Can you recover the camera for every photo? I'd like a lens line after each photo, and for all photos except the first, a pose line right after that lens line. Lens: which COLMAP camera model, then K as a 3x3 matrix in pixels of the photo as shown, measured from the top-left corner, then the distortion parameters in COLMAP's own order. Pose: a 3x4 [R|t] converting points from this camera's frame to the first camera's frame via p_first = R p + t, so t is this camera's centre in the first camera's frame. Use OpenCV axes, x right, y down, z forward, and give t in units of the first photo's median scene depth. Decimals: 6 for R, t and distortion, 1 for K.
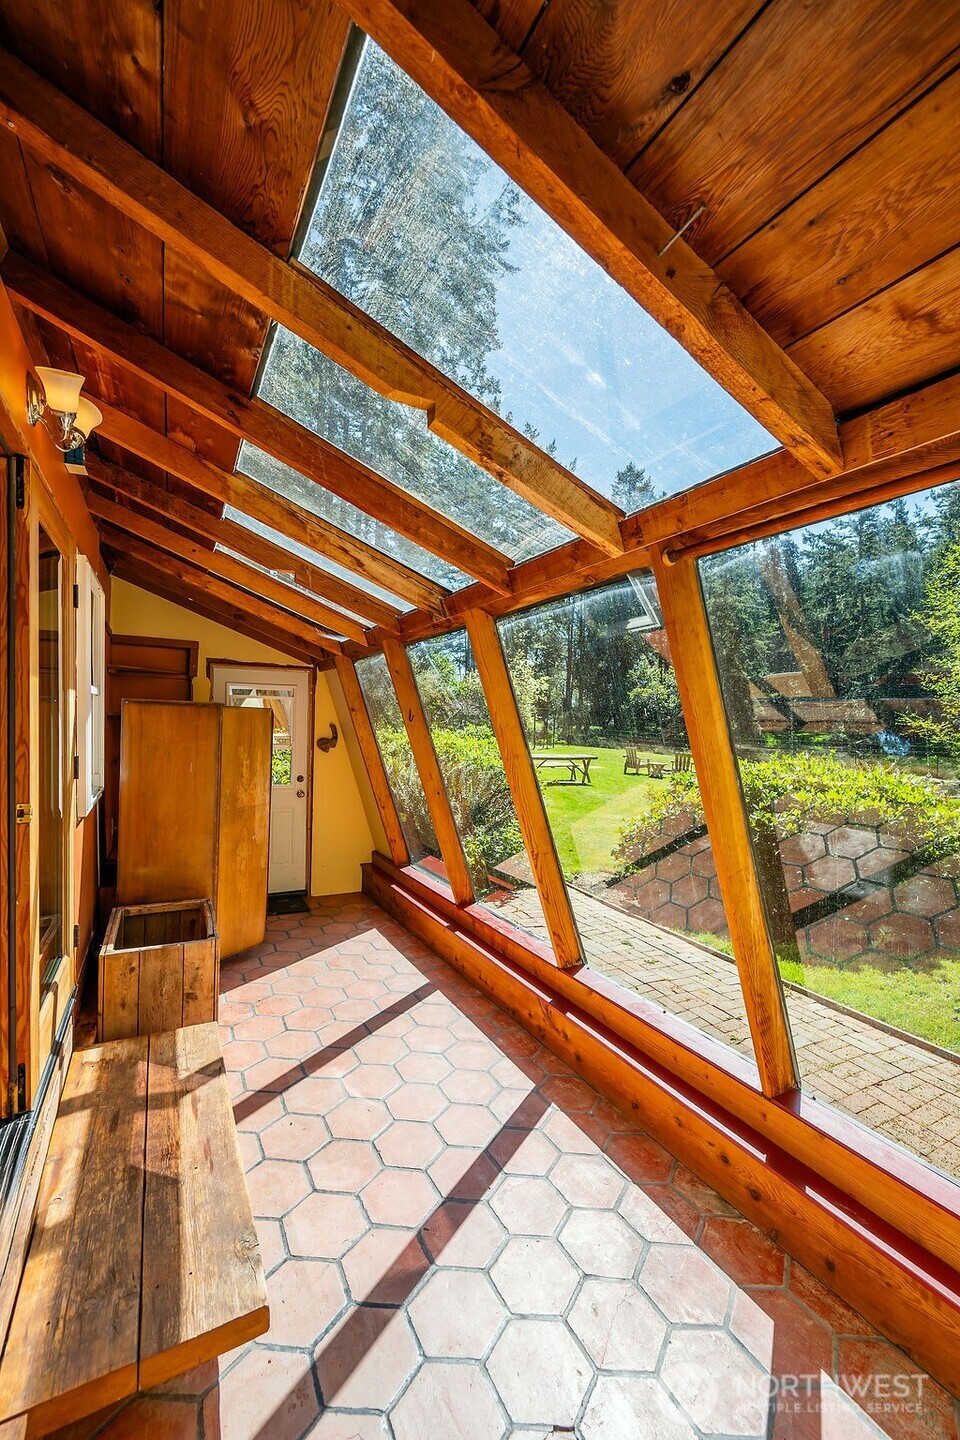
lens RADIAL K [[595.2, 0, 480.0], [0, 595.2, 720.0], [0, 0, 1]] dist [0.002706, 0.000486]
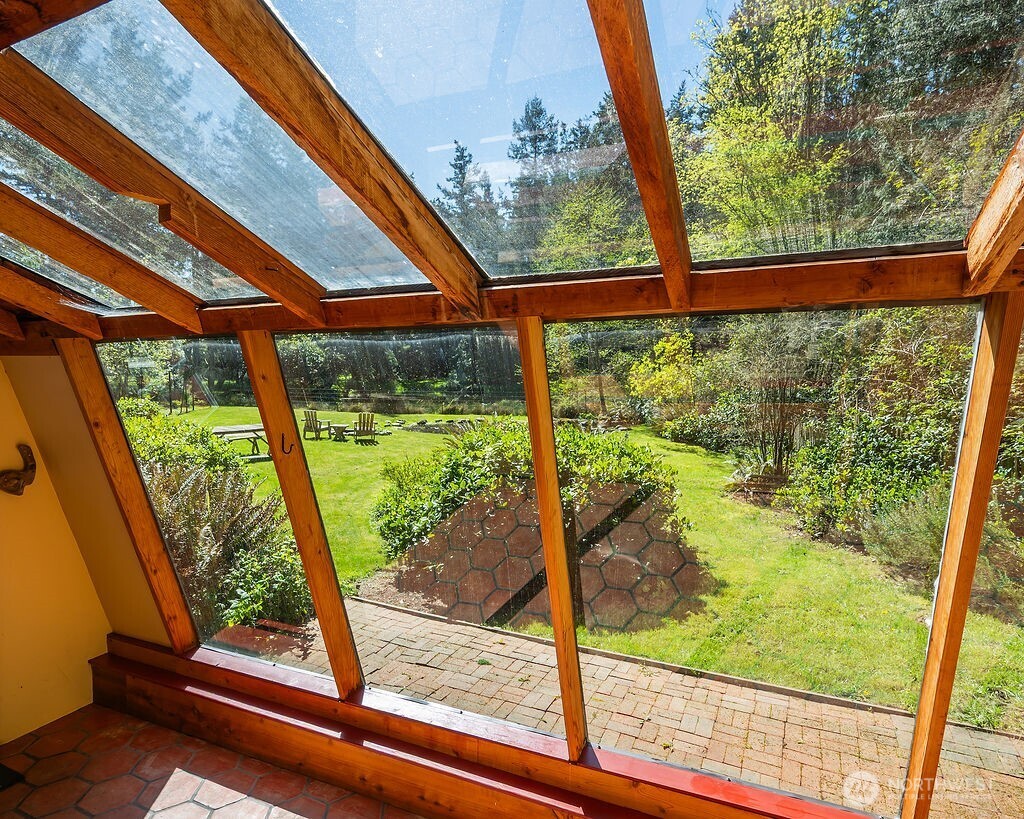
lens RADIAL K [[600.4, 0, 513.2], [0, 600.4, 403.4], [0, 0, 1]] dist [-0.000963, -0.000945]
pose [[0.792638, -0.049198, 0.607705, -0.224713], [0.014273, 0.997963, 0.062176, -0.063888], [-0.609526, -0.040609, 0.791725, 0.246770]]
